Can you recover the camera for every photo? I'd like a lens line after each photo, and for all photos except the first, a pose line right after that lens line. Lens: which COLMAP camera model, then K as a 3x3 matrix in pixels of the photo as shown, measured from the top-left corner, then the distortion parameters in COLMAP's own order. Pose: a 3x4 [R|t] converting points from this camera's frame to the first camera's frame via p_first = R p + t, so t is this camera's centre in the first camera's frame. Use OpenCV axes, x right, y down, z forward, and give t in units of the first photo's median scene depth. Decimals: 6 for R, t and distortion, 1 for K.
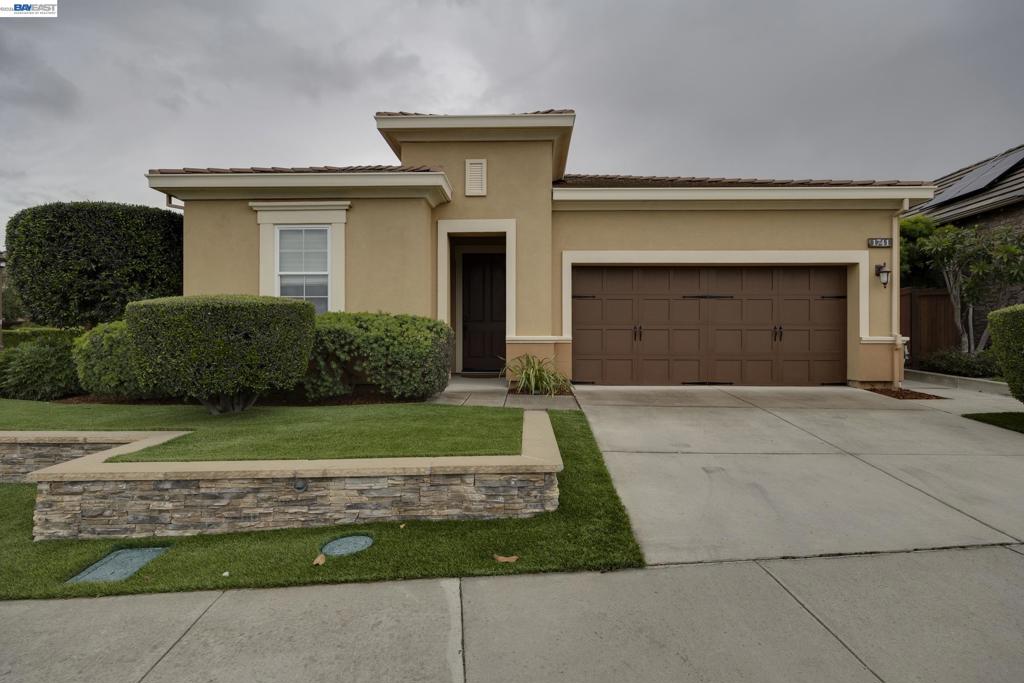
lens RADIAL K [[541.3, 0, 512.0], [0, 541.3, 341.5], [0, 0, 1]] dist [-0.001184, 0.000322]
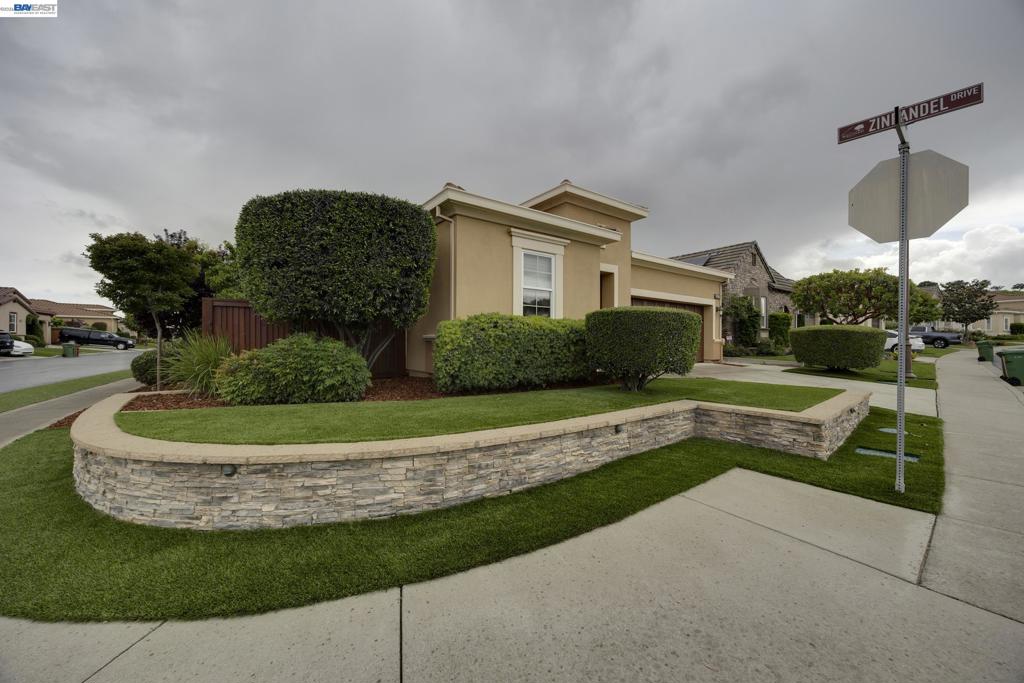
lens RADIAL K [[392.1, 0, 512.0], [0, 392.1, 341.5], [0, 0, 1]] dist [0.000258, 0.000076]
pose [[0.784144, 0.004271, 0.620565, -0.977198], [-0.005464, 0.999985, 0.000021, 0.004188], [-0.620555, -0.003407, 0.784155, 0.269258]]
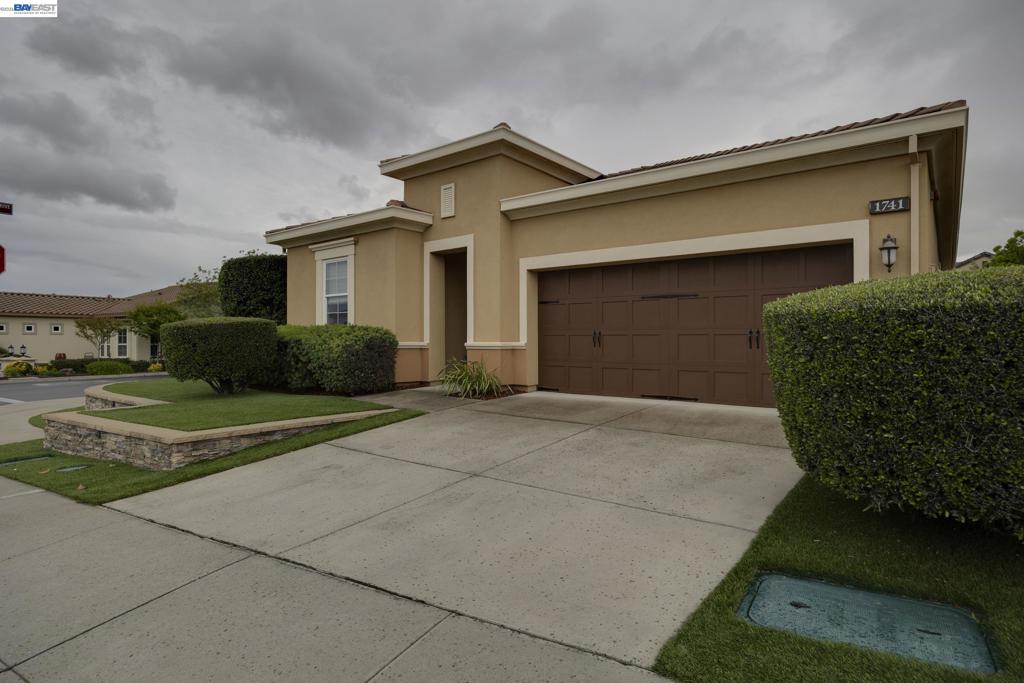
lens RADIAL K [[554.4, 0, 512.0], [0, 554.4, 341.5], [0, 0, 1]] dist [0.000094, -0.000131]
pose [[0.801433, 0.000496, -0.598085, 0.729576], [0.001019, 0.999997, 0.002195, -0.014180], [0.598084, -0.002368, 0.801430, 0.160679]]
